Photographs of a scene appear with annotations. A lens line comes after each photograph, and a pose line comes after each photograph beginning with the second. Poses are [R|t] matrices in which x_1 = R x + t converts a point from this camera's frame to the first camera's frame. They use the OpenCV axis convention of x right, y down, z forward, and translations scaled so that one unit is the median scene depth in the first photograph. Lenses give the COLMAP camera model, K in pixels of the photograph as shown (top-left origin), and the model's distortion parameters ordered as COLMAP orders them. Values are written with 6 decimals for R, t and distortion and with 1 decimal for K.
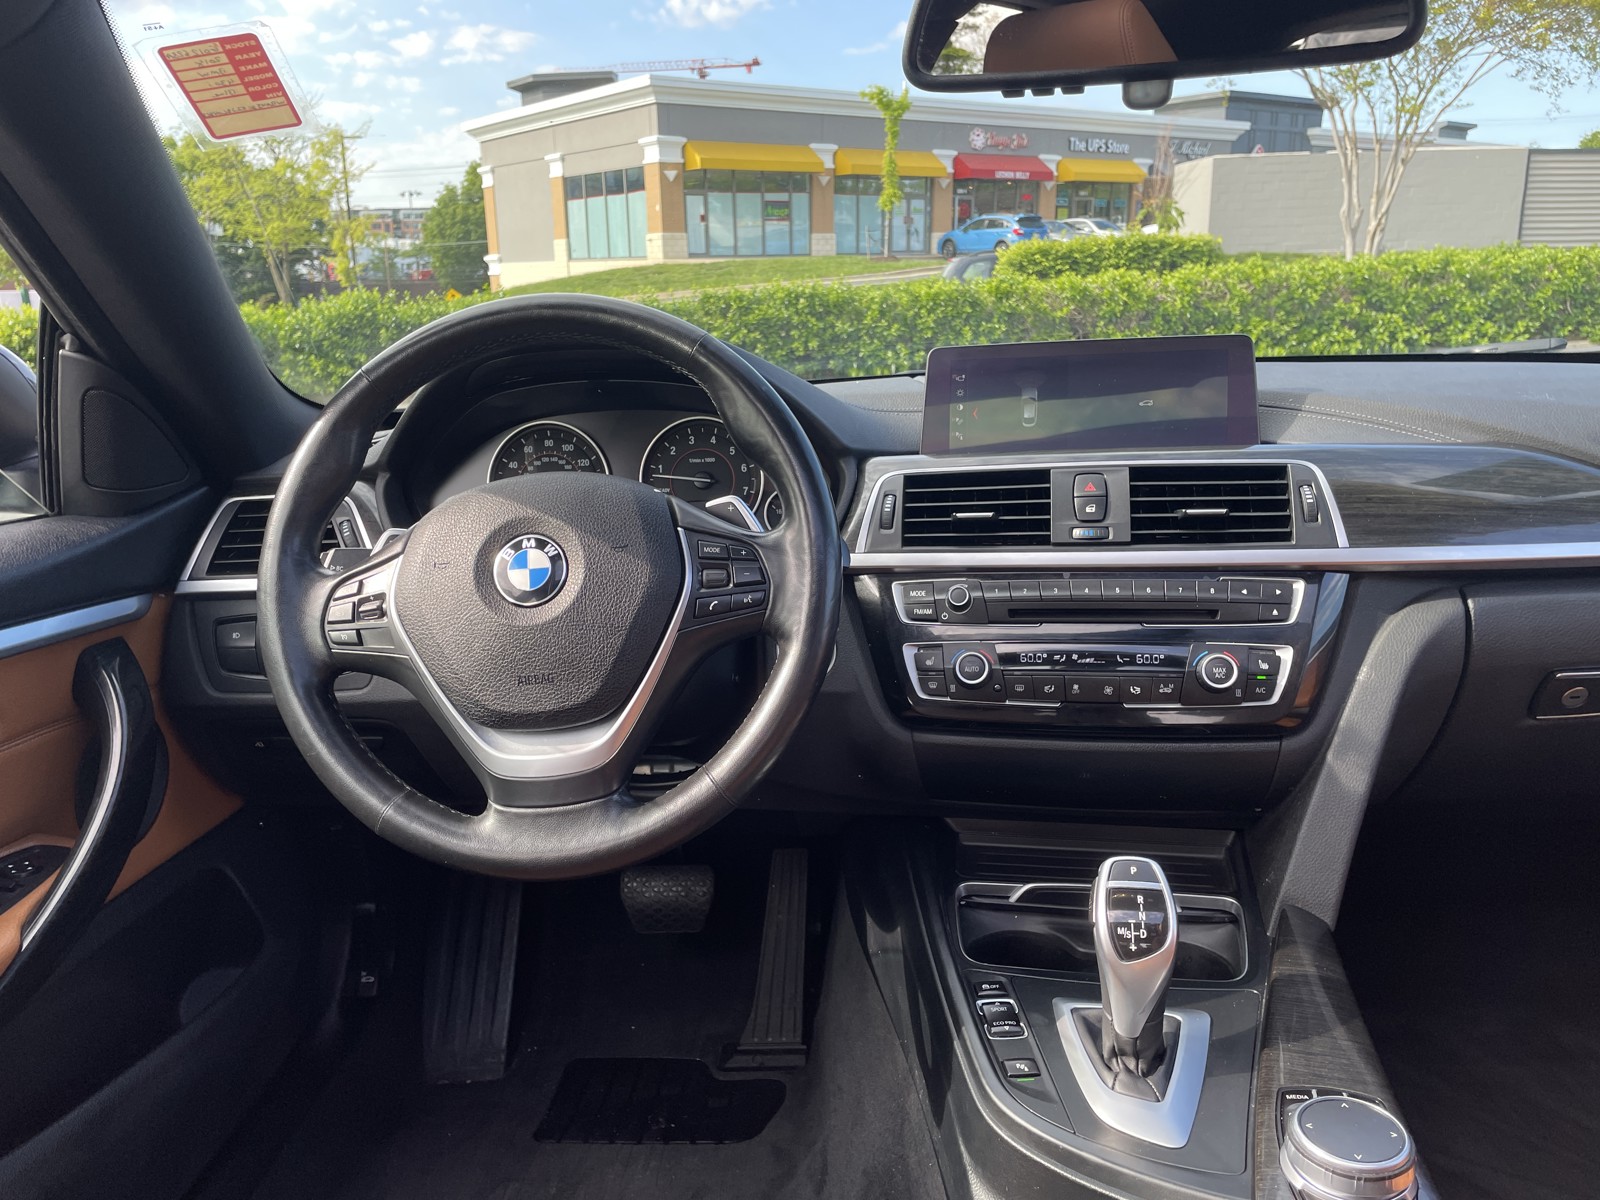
lens RADIAL K [[1209.3, 0, 784.4], [0, 1209.3, 598.4], [0, 0, 1]] dist [0.084042, -0.122703]
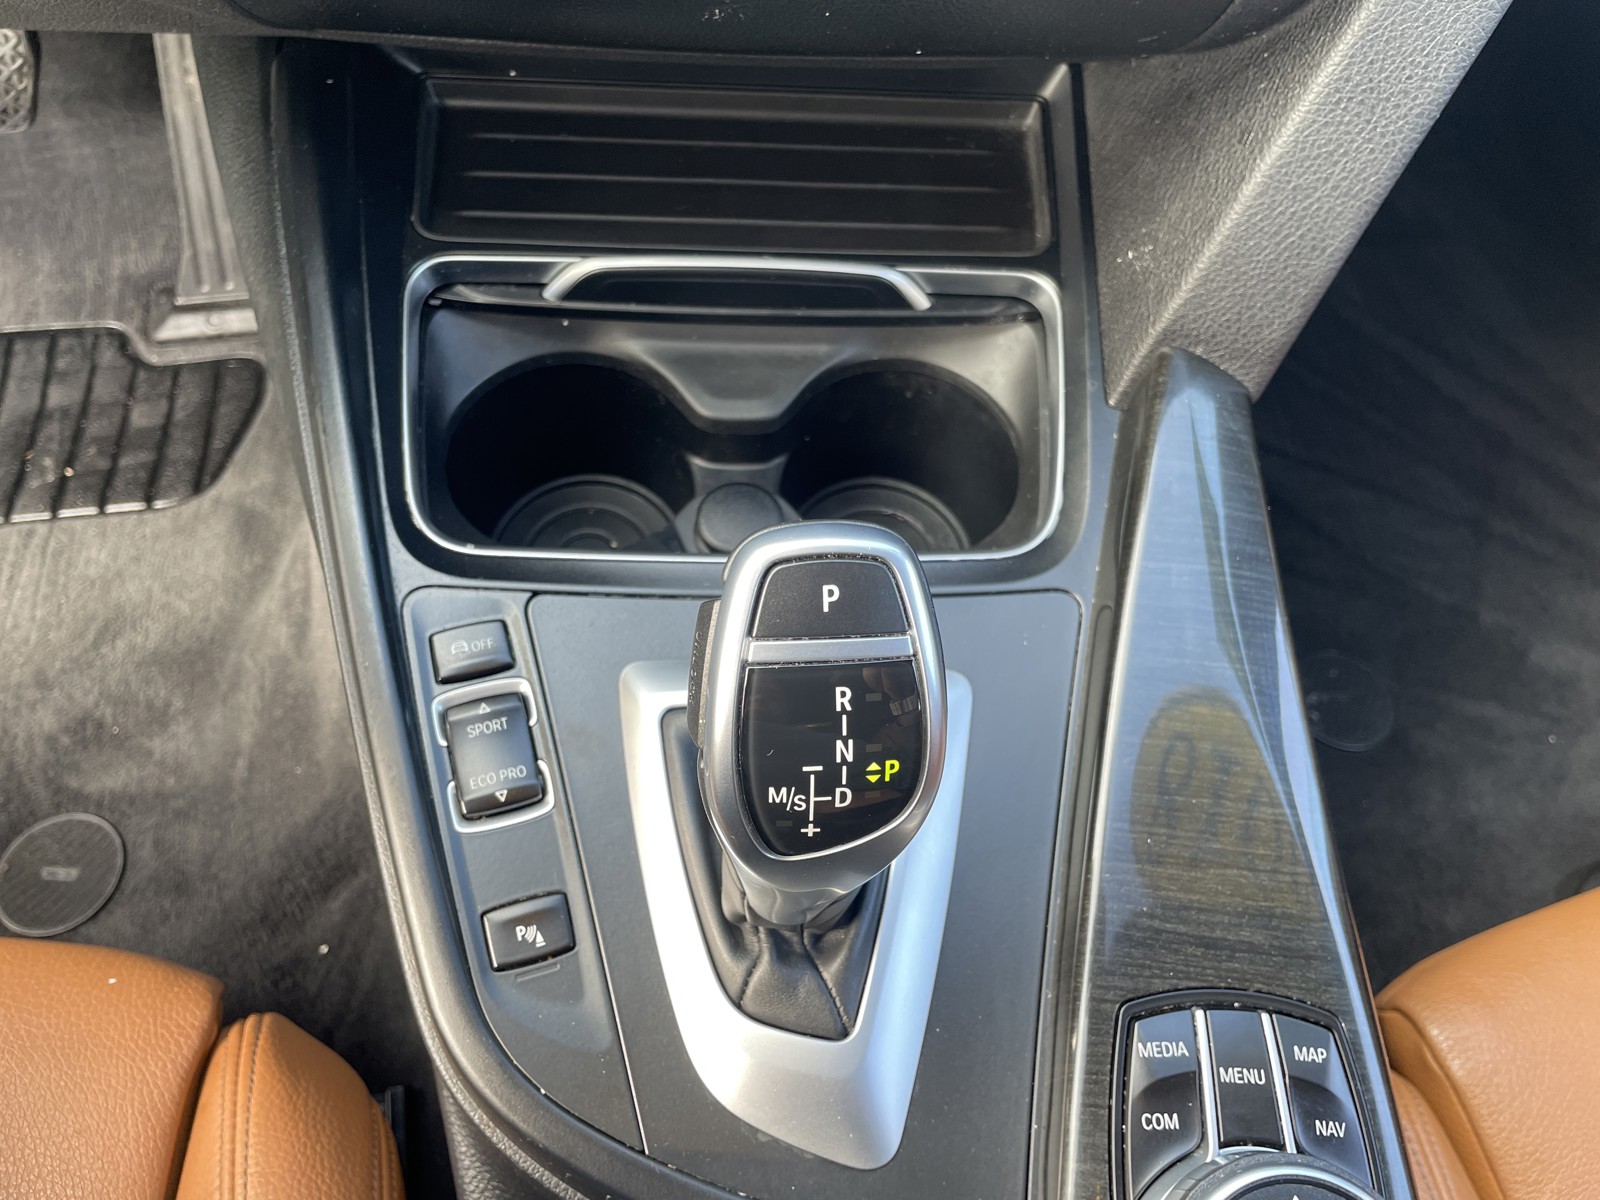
lens RADIAL K [[1213.2, 0, 800.0], [0, 1213.2, 600.0], [0, 0, 1]] dist [0.091054, -0.135239]
pose [[0.969937, -0.142644, 0.197166, 0.171239], [-0.054155, 0.663367, 0.746332, -0.002712], [-0.237253, -0.734572, 0.635700, 0.632501]]
